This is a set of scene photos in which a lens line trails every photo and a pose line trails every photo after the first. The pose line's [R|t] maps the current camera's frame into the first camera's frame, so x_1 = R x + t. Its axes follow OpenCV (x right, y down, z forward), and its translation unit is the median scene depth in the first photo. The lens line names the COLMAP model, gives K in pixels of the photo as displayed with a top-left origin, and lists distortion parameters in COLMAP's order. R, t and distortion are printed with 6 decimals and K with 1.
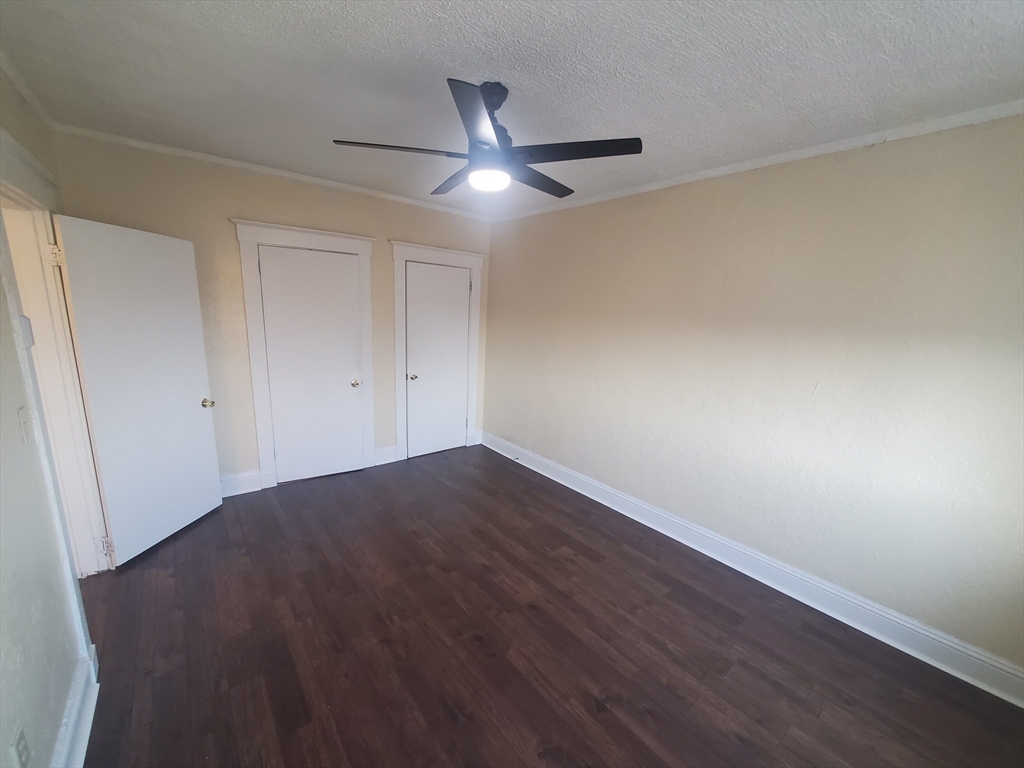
lens RADIAL K [[422.4, 0, 512.8], [0, 422.4, 405.3], [0, 0, 1]] dist [-0.000052, -0.000010]
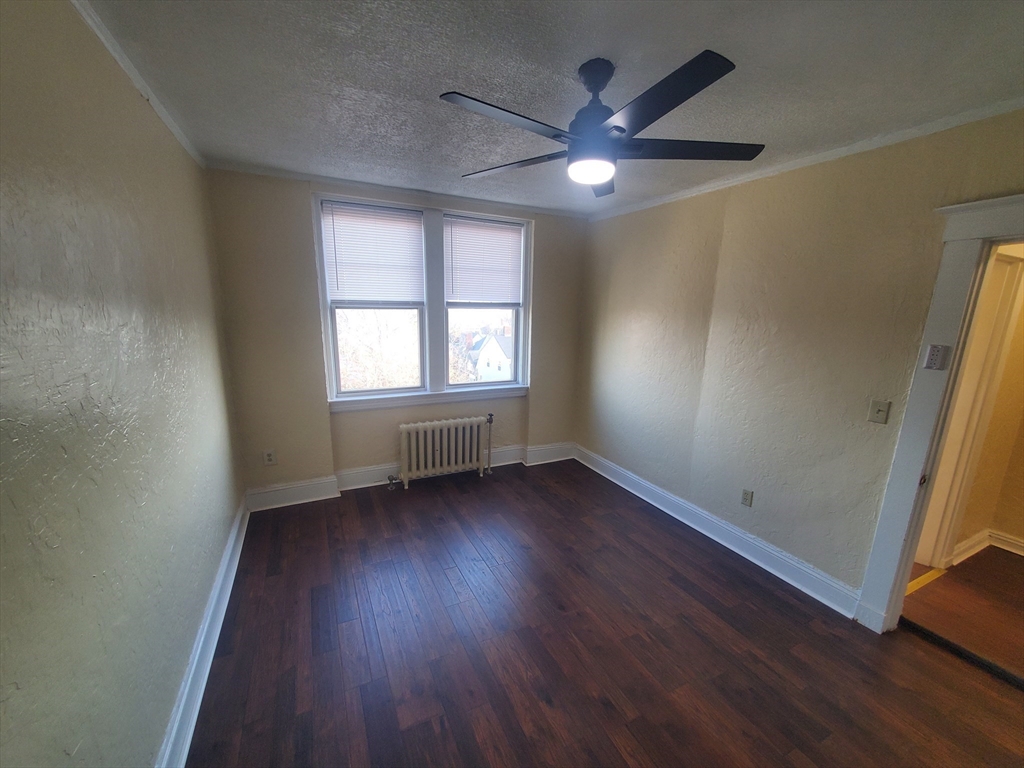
lens RADIAL K [[422.4, 0, 512.8], [0, 422.4, 405.3], [0, 0, 1]] dist [-0.000052, -0.000010]
pose [[-0.973927, -0.112945, 0.196748, -0.107907], [-0.019704, 0.906095, 0.422615, -0.383000], [-0.226005, 0.407719, -0.884696, 1.693783]]
